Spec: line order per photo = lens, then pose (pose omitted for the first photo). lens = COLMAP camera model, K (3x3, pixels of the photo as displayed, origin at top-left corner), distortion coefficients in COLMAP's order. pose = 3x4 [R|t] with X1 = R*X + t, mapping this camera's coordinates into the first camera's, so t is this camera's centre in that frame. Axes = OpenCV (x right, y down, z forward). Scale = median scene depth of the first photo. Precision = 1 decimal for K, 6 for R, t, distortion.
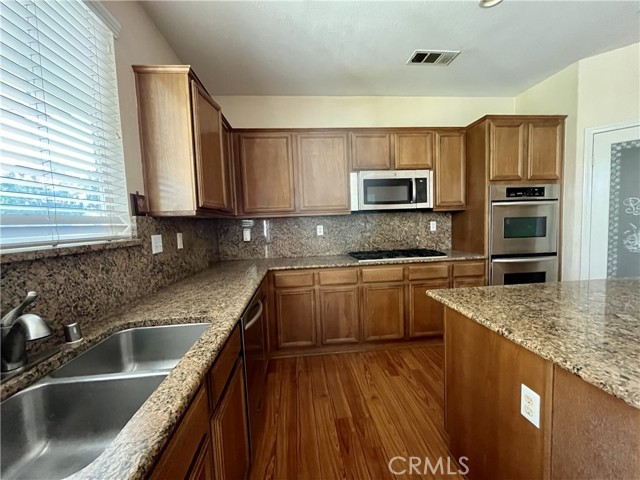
lens RADIAL K [[259.1, 0, 321.8], [0, 259.1, 241.1], [0, 0, 1]] dist [-0.003364, 0.000084]
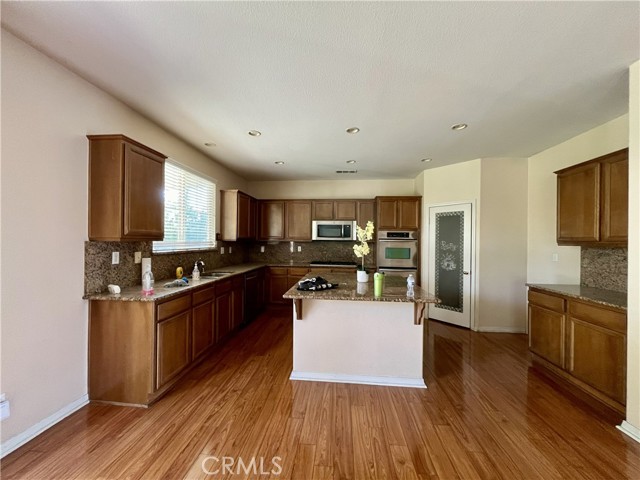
lens RADIAL K [[259.1, 0, 320.2], [0, 259.1, 240.3], [0, 0, 1]] dist [-0.003364, 0.000084]
pose [[0.979822, 0.049608, -0.193617, 0.592300], [-0.062961, 0.995998, -0.063432, 0.008231], [0.189696, 0.074342, 0.979024, -0.980445]]
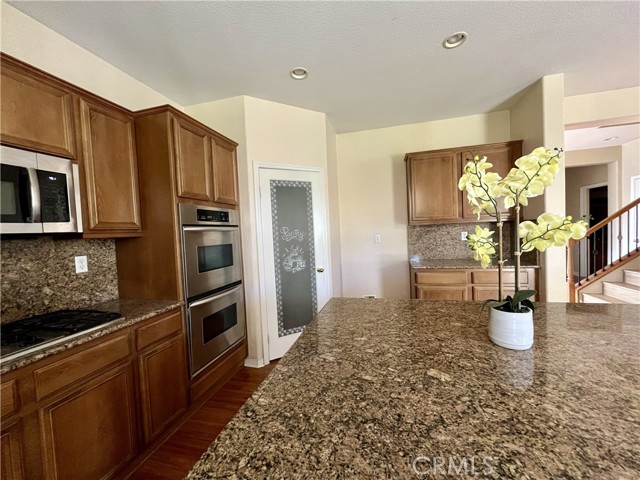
lens RADIAL K [[259.1, 0, 317.8], [0, 259.1, 240.0], [0, 0, 1]] dist [-0.003364, 0.000084]
pose [[0.353191, -0.012951, 0.935462, 0.104207], [0.097767, 0.994940, -0.023138, -0.056505], [-0.930429, 0.099629, 0.352670, 0.381855]]
